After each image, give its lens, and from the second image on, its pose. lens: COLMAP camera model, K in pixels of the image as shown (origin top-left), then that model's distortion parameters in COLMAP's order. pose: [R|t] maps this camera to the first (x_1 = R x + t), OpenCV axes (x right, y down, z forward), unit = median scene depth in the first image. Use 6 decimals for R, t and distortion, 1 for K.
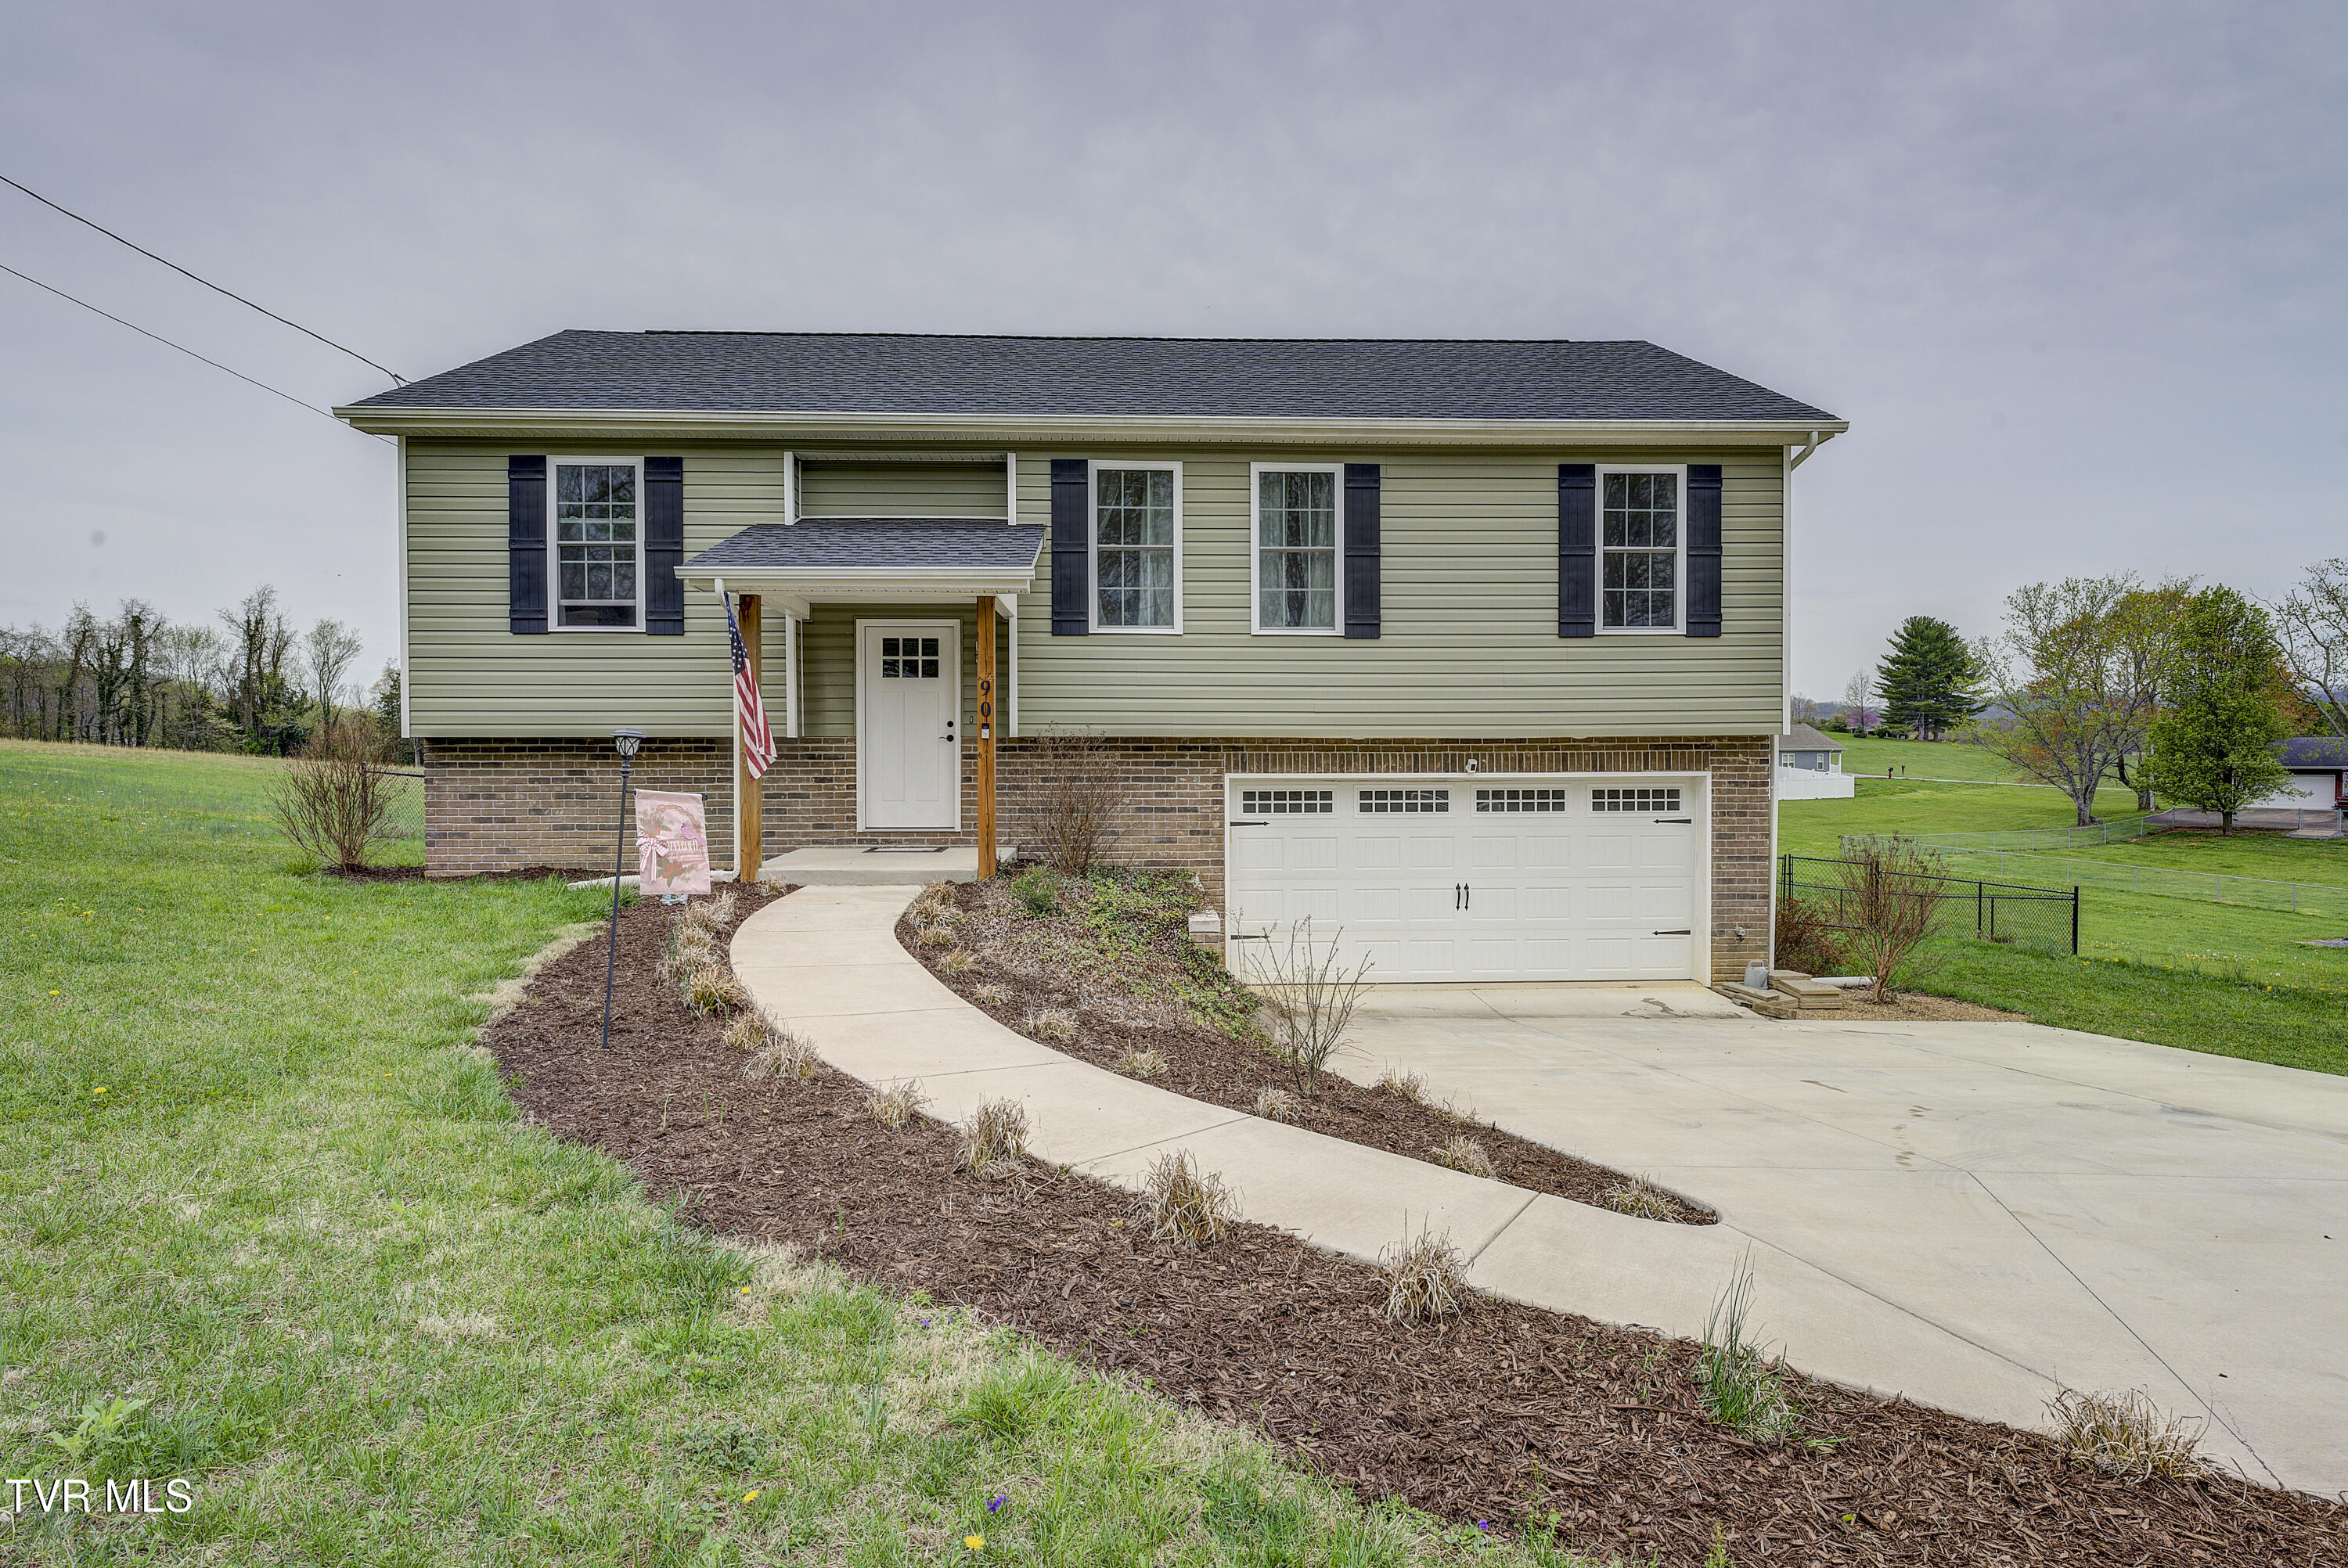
lens RADIAL K [[1234.0, 0, 1185.3], [0, 1234.0, 771.2], [0, 0, 1]] dist [0.000656, 0.000303]
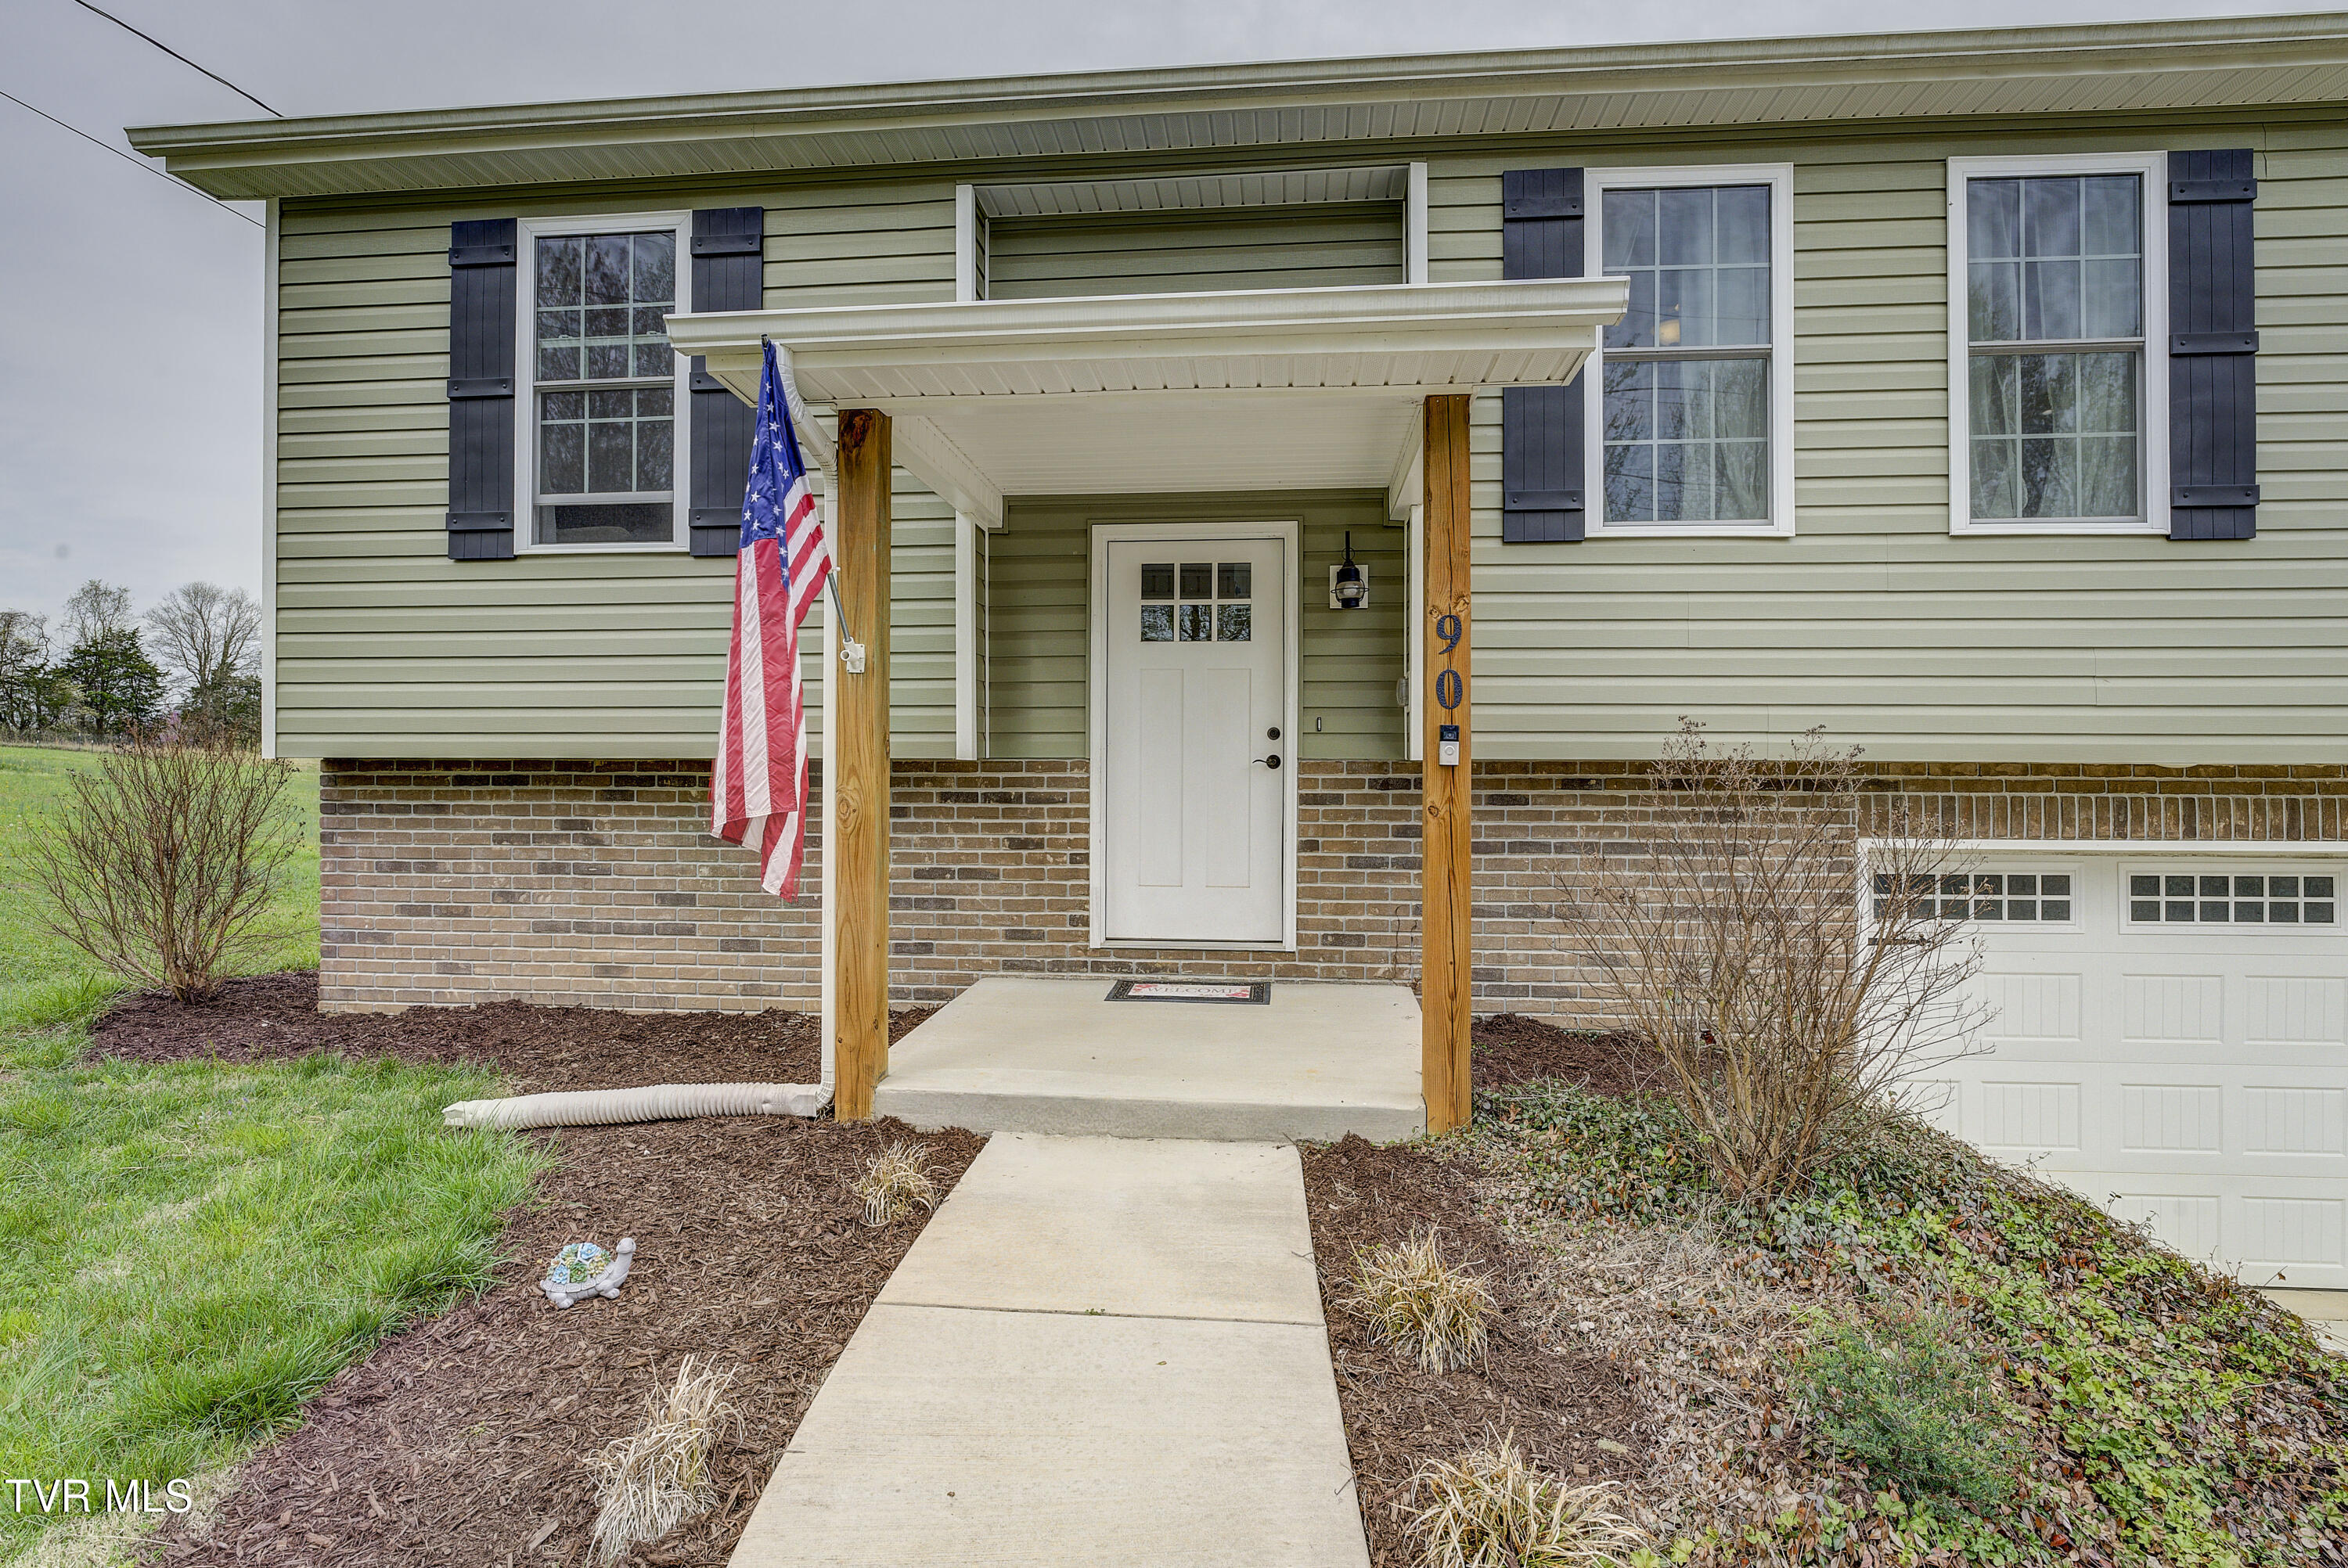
lens RADIAL K [[1120.1, 0, 1180.3], [0, 1120.1, 769.2], [0, 0, 1]] dist [-0.012876, 0.000021]
pose [[0.991678, 0.003412, -0.128694, -0.172285], [-0.005897, 0.999803, -0.018939, -0.015202], [0.128604, 0.019541, 0.991503, 0.555196]]
